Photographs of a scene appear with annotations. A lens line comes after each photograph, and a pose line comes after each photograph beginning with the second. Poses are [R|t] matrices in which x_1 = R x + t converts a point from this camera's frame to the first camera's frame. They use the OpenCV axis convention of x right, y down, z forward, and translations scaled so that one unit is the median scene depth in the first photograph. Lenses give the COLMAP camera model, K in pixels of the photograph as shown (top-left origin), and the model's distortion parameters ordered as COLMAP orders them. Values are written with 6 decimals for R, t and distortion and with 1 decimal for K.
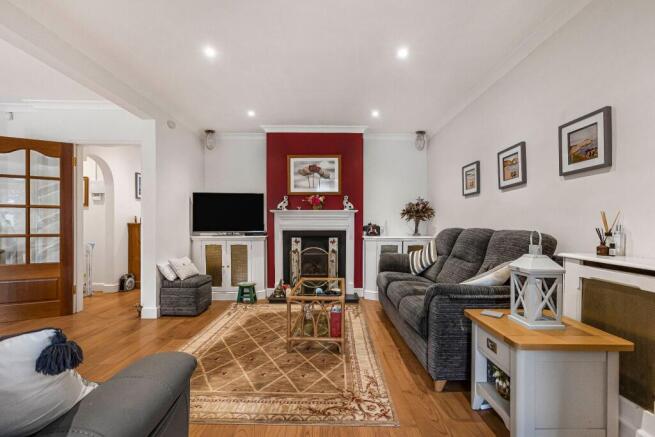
lens RADIAL K [[293.9, 0, 329.8], [0, 293.9, 223.4], [0, 0, 1]] dist [-0.011630, 0.003879]
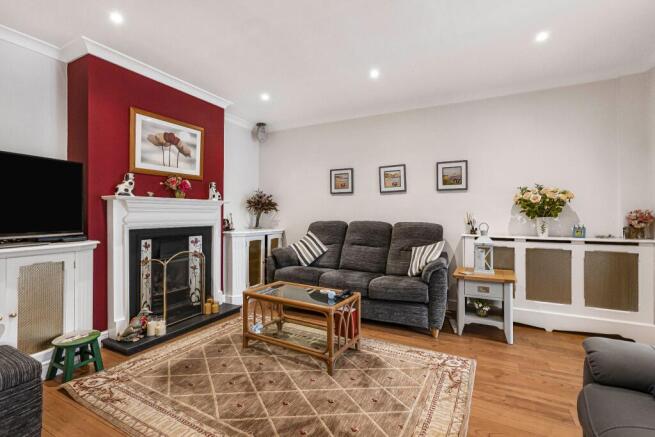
lens RADIAL K [[293.9, 0, 341.0], [0, 293.9, 210.3], [0, 0, 1]] dist [-0.011630, 0.003879]
pose [[0.463971, 0.011062, 0.885781, -0.485528], [-0.004892, 0.999939, -0.009925, -0.012017], [-0.885837, 0.000272, 0.463997, 0.327640]]
